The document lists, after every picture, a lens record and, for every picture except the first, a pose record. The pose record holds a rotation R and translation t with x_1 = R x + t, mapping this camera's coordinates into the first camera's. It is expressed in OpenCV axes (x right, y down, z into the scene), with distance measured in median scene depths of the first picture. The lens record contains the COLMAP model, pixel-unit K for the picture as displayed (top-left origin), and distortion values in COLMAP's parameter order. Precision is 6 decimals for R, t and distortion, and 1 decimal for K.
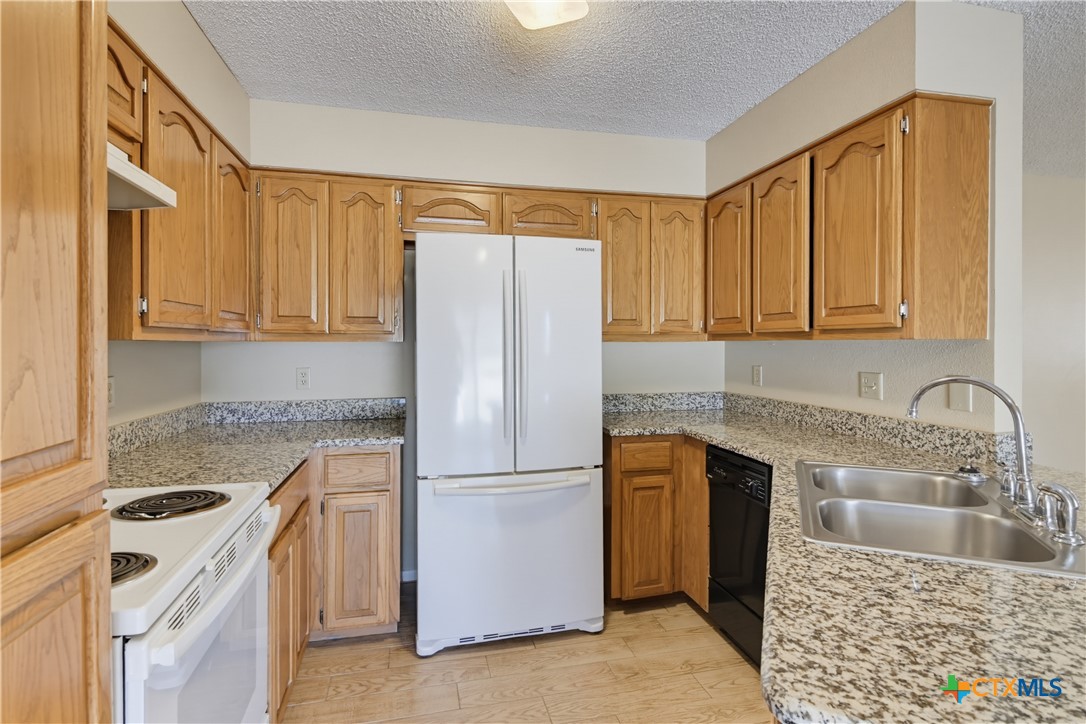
lens RADIAL K [[530.9, 0, 532.2], [0, 530.9, 344.6], [0, 0, 1]] dist [0.005813, -0.007278]
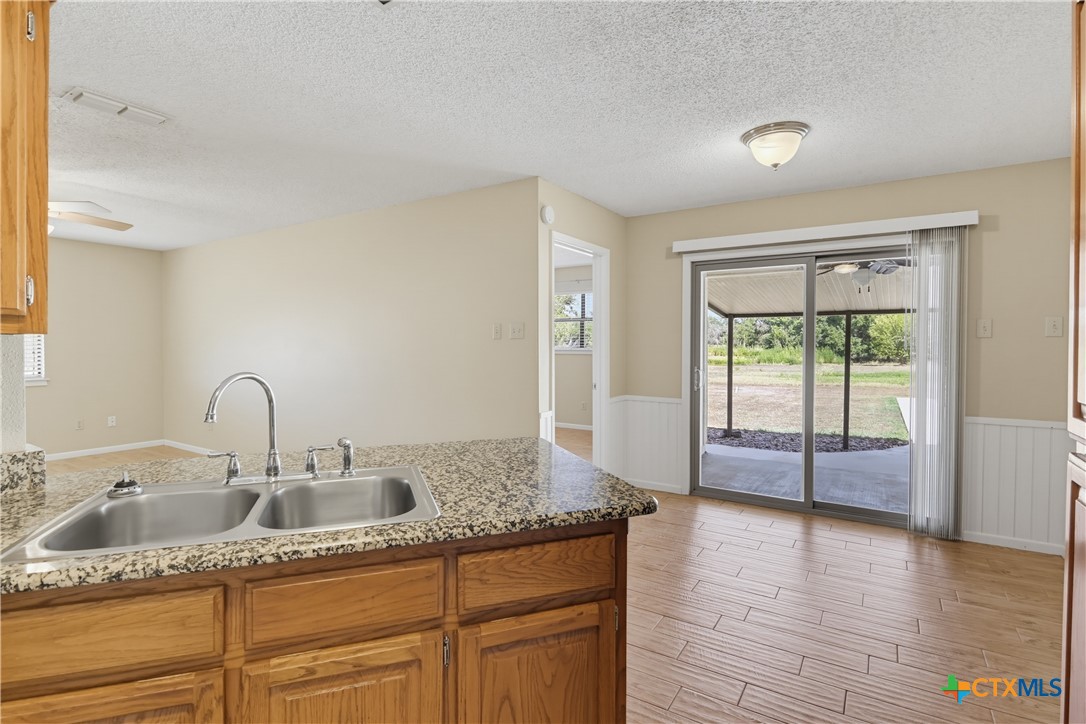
lens RADIAL K [[530.9, 0, 568.5], [0, 530.9, 346.3], [0, 0, 1]] dist [0.005813, -0.007278]
pose [[-0.723247, -0.010481, 0.690510, -0.295767], [-0.000473, 0.999892, 0.014681, -0.004194], [-0.690589, 0.010291, -0.723174, 1.067469]]
